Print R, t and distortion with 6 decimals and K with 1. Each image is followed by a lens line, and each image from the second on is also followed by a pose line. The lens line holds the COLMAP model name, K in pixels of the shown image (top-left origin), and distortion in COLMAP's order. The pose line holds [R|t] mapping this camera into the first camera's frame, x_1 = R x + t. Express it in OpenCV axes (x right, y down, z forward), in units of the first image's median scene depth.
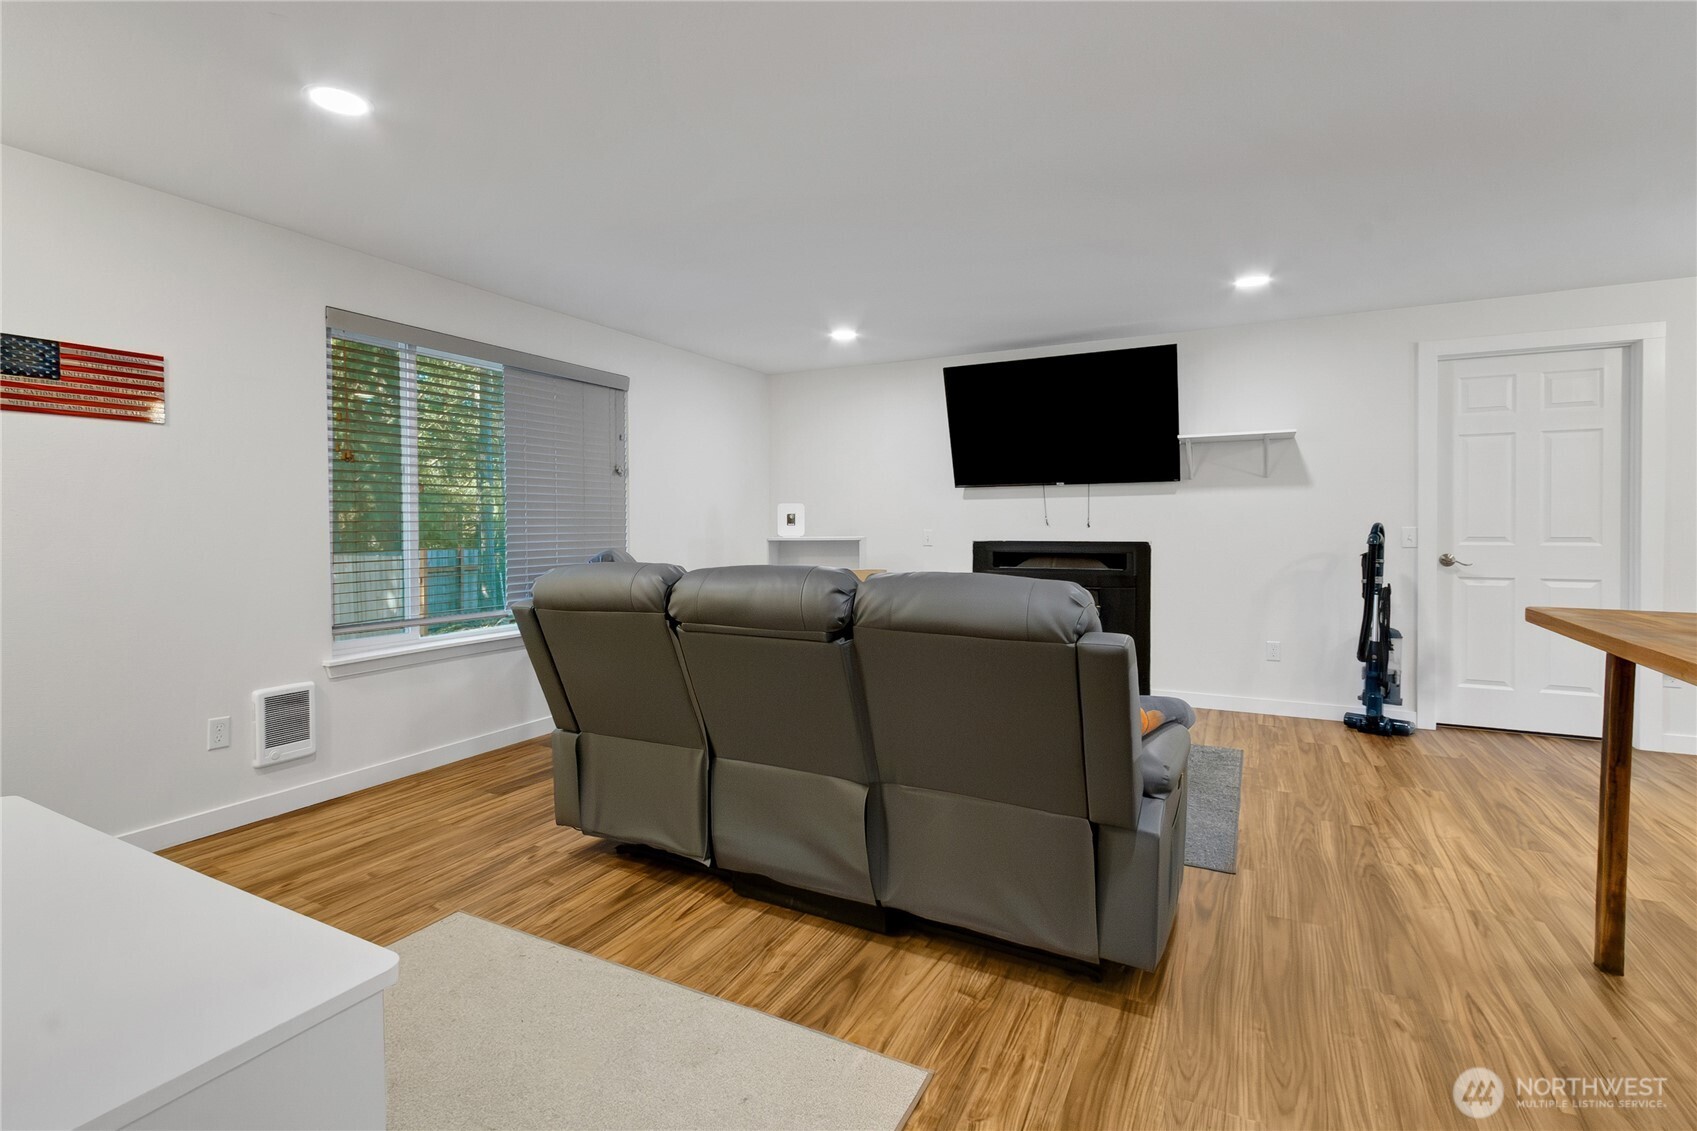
lens RADIAL K [[800.0, 0, 866.2], [0, 800.0, 526.3], [0, 0, 1]] dist [0.002535, 0.000522]
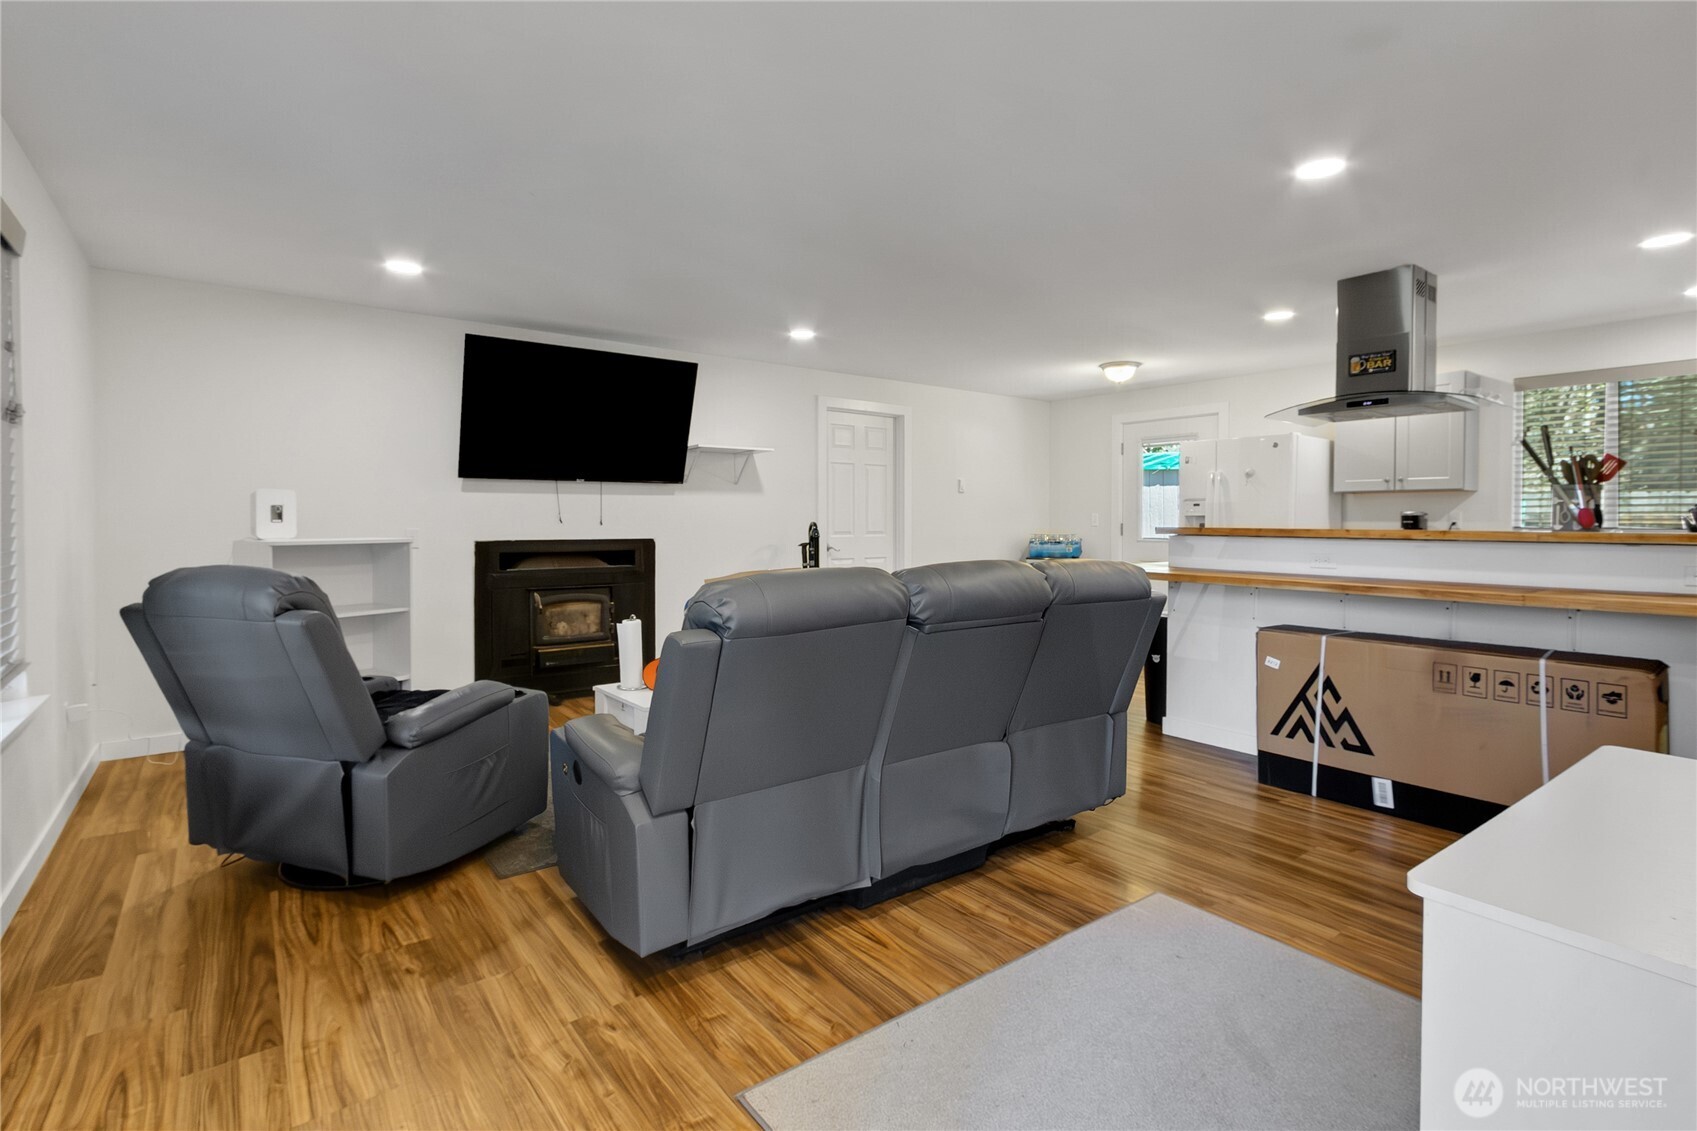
lens RADIAL K [[800.0, 0, 850.8], [0, 800.0, 525.5], [0, 0, 1]] dist [0.002535, 0.000522]
pose [[0.431508, -0.002174, 0.902106, -0.535121], [-0.001679, 0.999993, 0.003213, -0.001678], [-0.902108, -0.002901, 0.431502, 0.310398]]
